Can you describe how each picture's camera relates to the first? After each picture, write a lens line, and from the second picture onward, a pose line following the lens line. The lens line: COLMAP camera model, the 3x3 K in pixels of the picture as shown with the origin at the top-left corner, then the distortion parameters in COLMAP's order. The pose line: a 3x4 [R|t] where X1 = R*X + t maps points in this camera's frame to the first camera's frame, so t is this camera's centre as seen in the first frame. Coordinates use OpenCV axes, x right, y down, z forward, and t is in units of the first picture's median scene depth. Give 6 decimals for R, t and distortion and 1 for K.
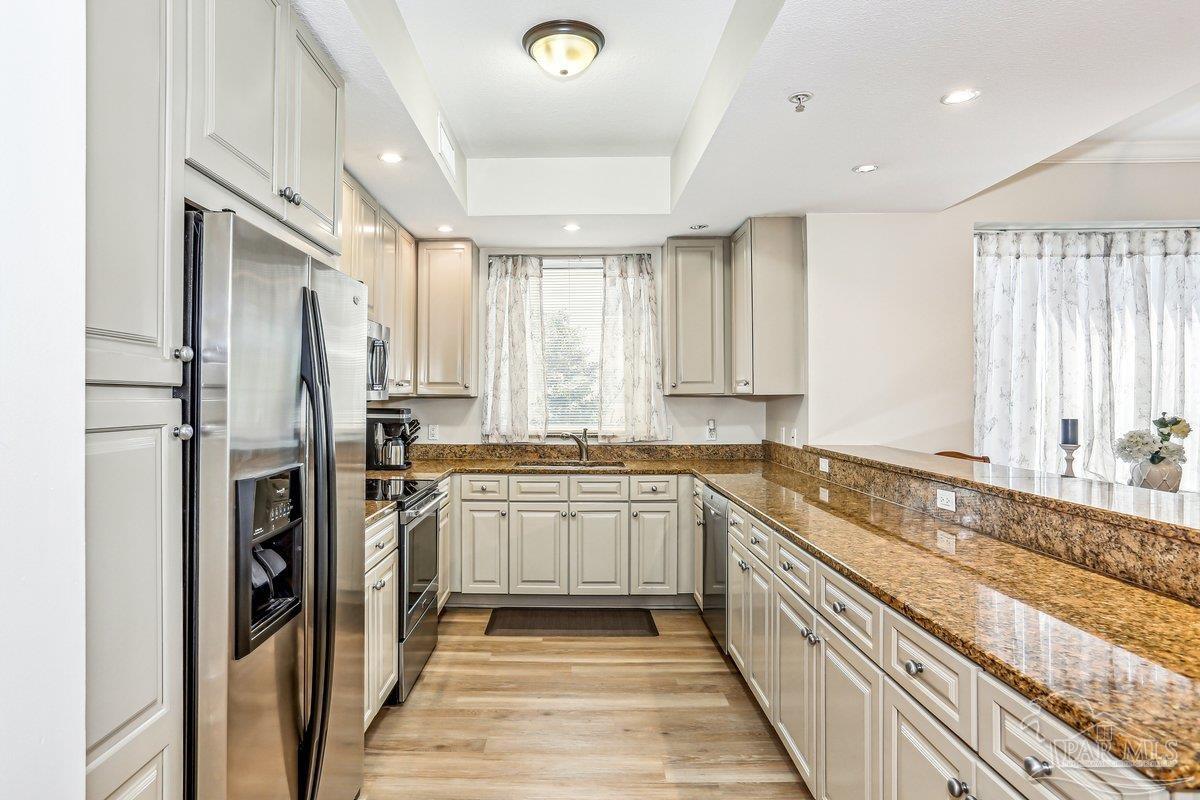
lens RADIAL K [[683.2, 0, 559.8], [0, 683.2, 395.3], [0, 0, 1]] dist [-0.005908, -0.001129]
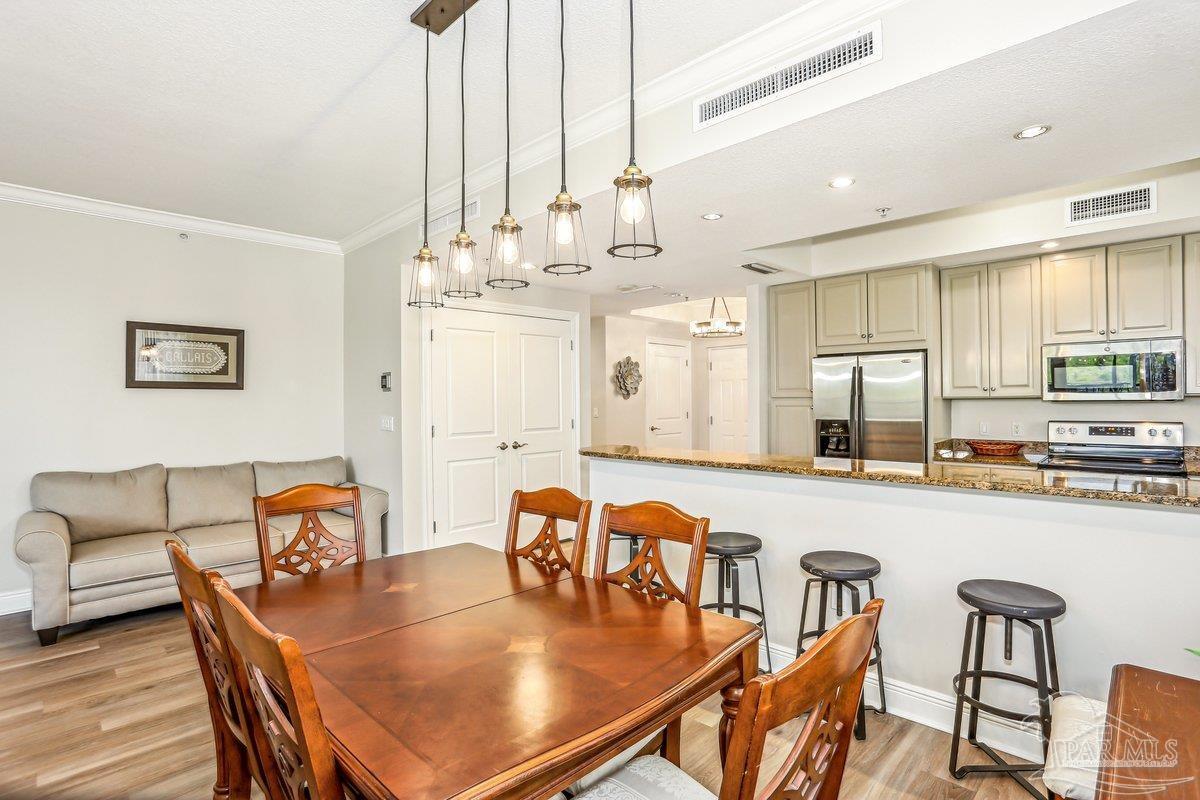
lens RADIAL K [[573.4, 0, 622.0], [0, 573.4, 398.7], [0, 0, 1]] dist [-0.000925, -0.000114]
pose [[-0.665447, 0.011698, -0.746353, 0.898819], [0.014118, 0.999896, 0.003084, -0.010053], [0.746311, -0.008485, -0.665543, 0.740711]]
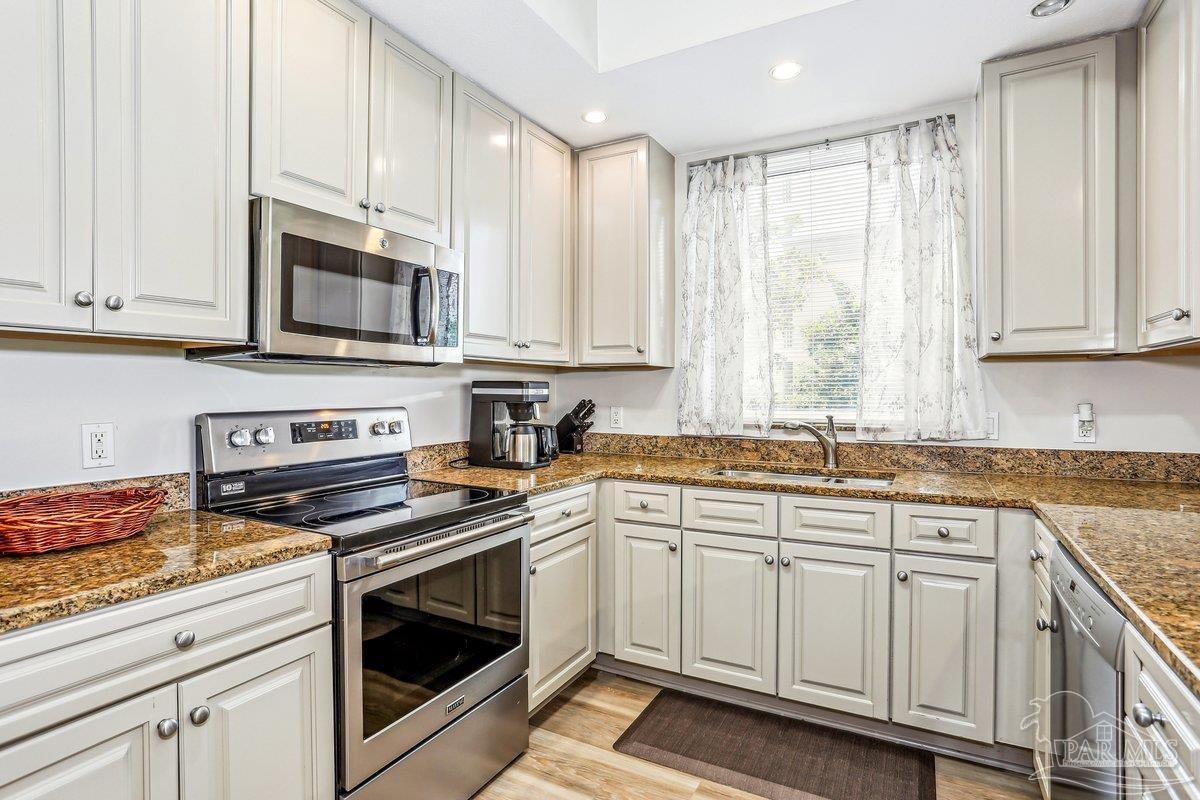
lens RADIAL K [[611.9, 0, 598.6], [0, 611.9, 395.0], [0, 0, 1]] dist [-0.053679, 0.035445]
pose [[0.887329, 0.002442, -0.461130, 0.104933], [0.002919, 0.999936, 0.010911, 0.023908], [0.461128, -0.011028, 0.887265, 0.426174]]
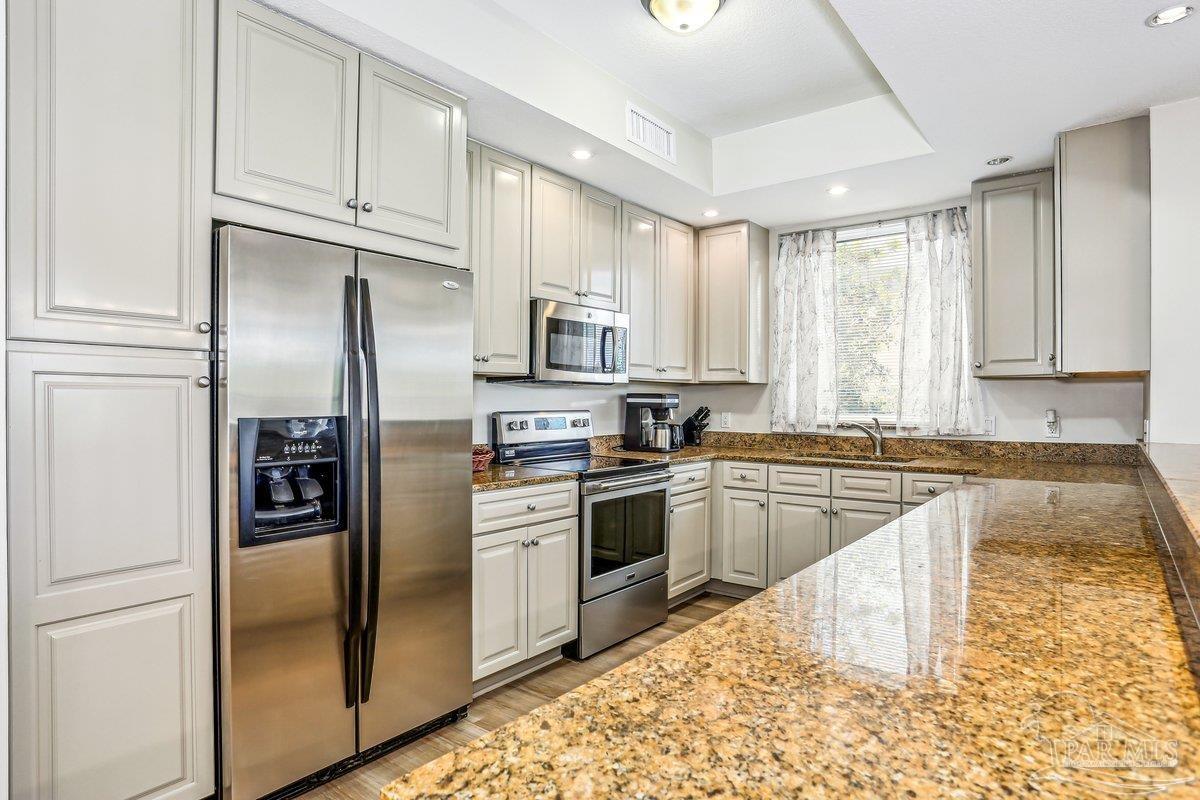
lens RADIAL K [[679.4, 0, 617.9], [0, 679.4, 401.8], [0, 0, 1]] dist [-0.020952, 0.000371]
pose [[0.815861, 0.003616, -0.578237, 0.271263], [-0.000232, 0.999982, 0.005927, 0.022750], [0.578248, -0.004702, 0.815847, 0.103059]]
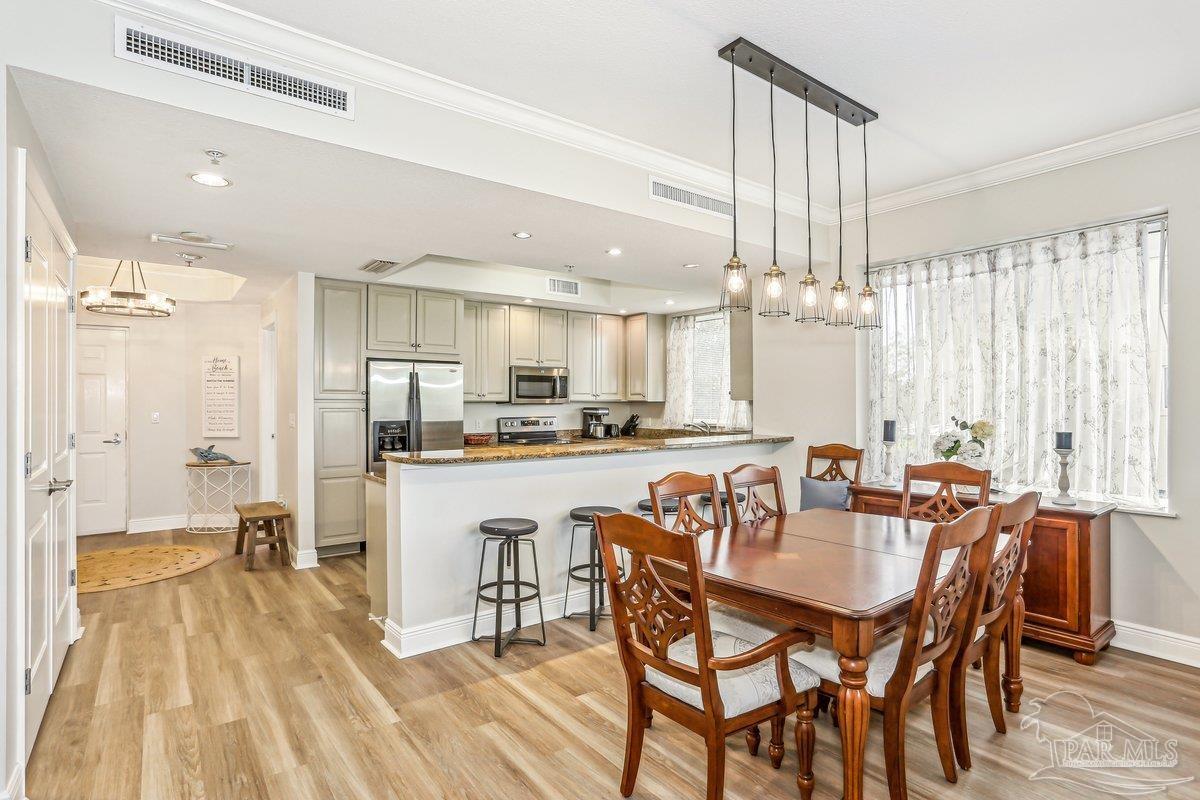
lens RADIAL K [[611.9, 0, 598.6], [0, 611.9, 395.0], [0, 0, 1]] dist [-0.053679, 0.035445]
pose [[0.613877, -0.008390, -0.789357, 1.017711], [0.003956, 0.999964, -0.007553, -0.003632], [0.789392, 0.001514, 0.613888, -0.068289]]
